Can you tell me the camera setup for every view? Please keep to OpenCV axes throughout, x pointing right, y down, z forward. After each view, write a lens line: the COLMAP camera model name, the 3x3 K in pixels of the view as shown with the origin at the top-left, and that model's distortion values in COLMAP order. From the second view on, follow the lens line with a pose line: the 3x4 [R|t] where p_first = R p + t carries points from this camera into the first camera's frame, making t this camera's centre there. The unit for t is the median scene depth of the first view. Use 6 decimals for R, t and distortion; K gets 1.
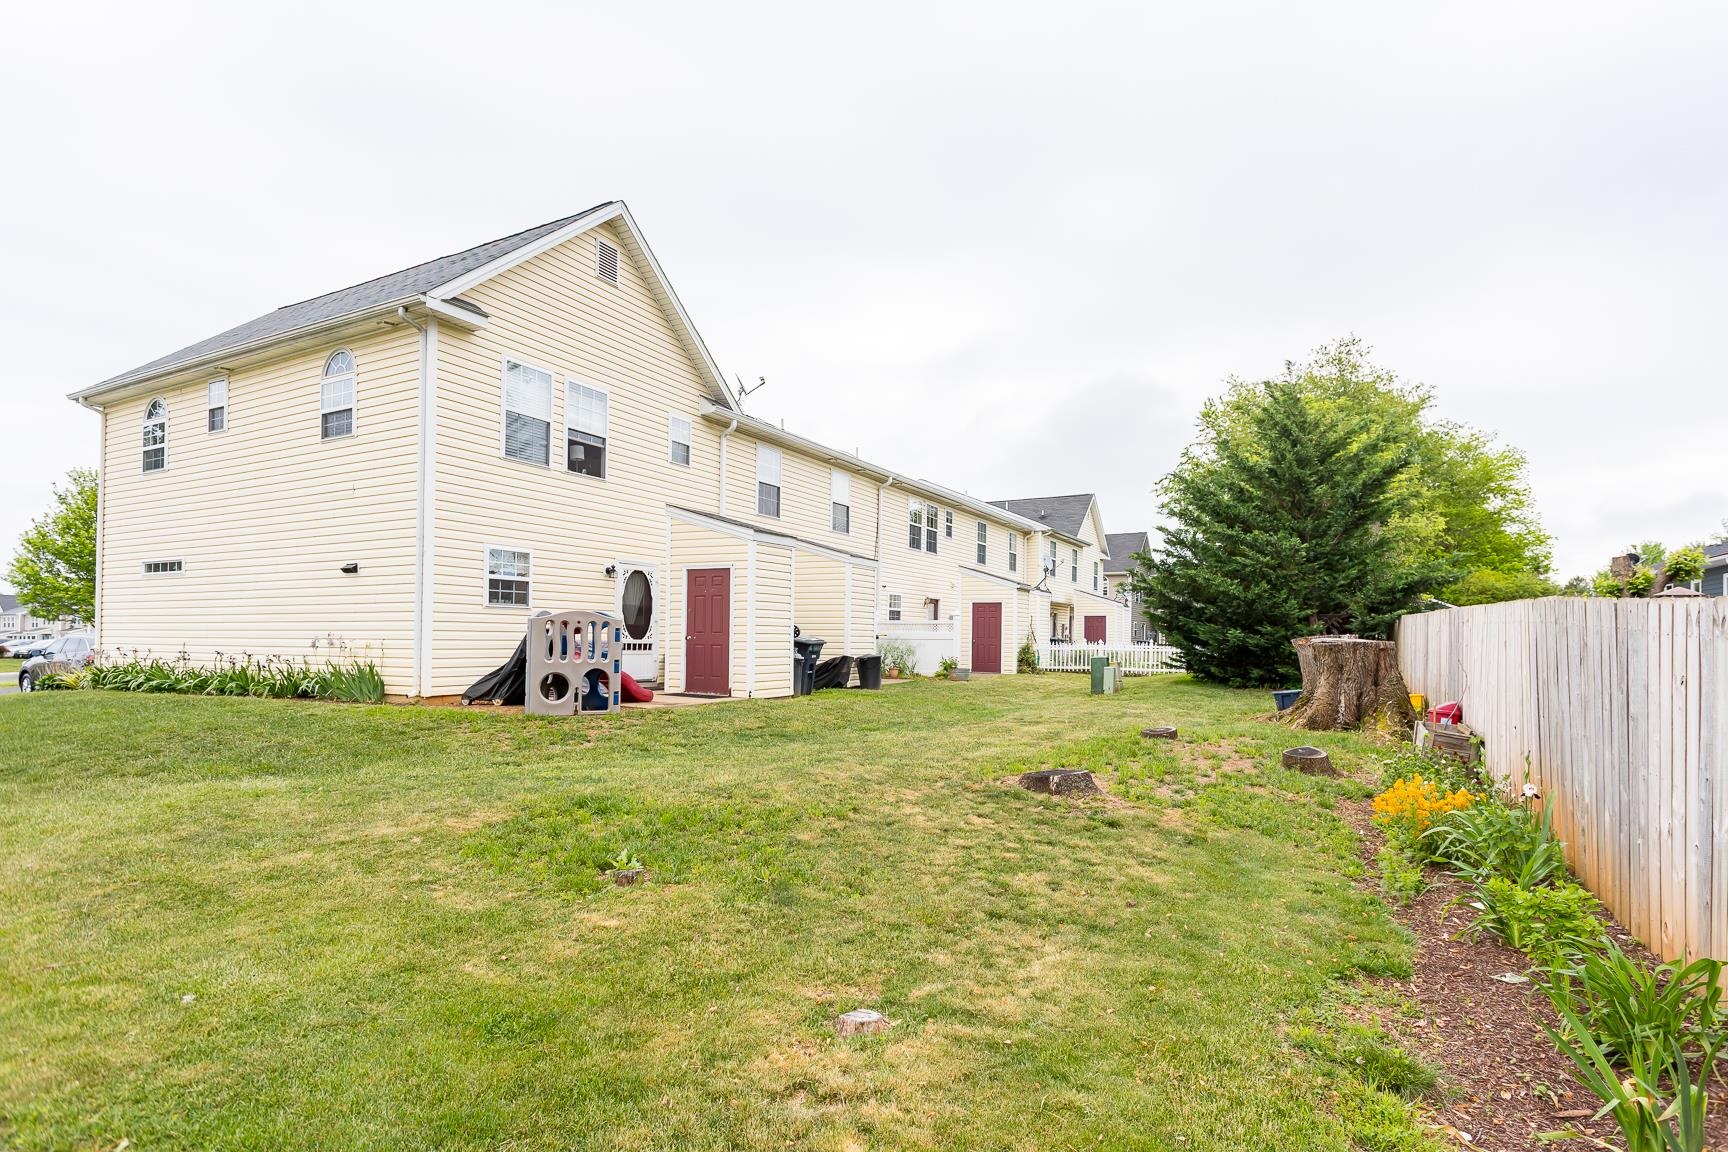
lens RADIAL K [[862.8, 0, 841.8], [0, 862.8, 570.6], [0, 0, 1]] dist [-0.001096, 0.000385]
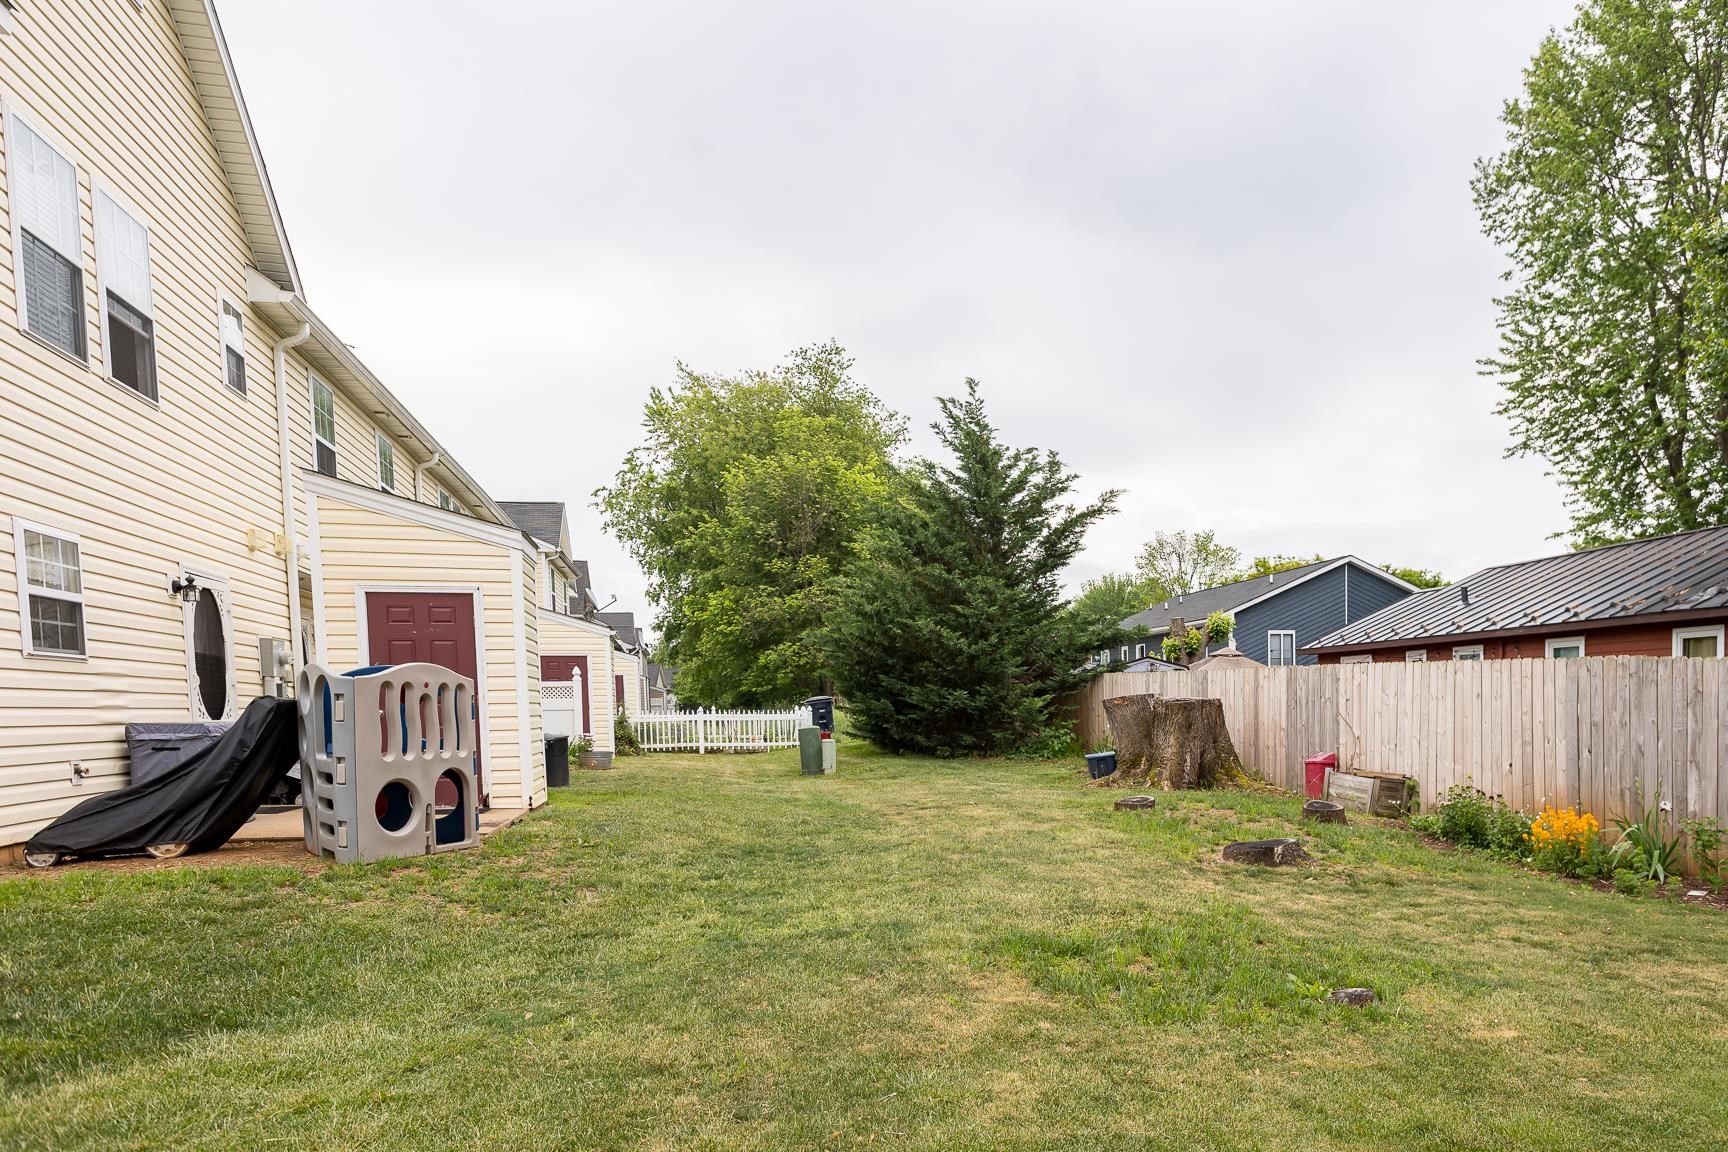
lens RADIAL K [[1240.6, 0, 863.9], [0, 1240.6, 699.5], [0, 0, 1]] dist [-0.002160, -0.002395]
pose [[0.723017, -0.015057, 0.690667, -0.493514], [-0.033200, 0.997850, 0.056508, 0.011847], [-0.690032, -0.063786, 0.720962, 0.186282]]
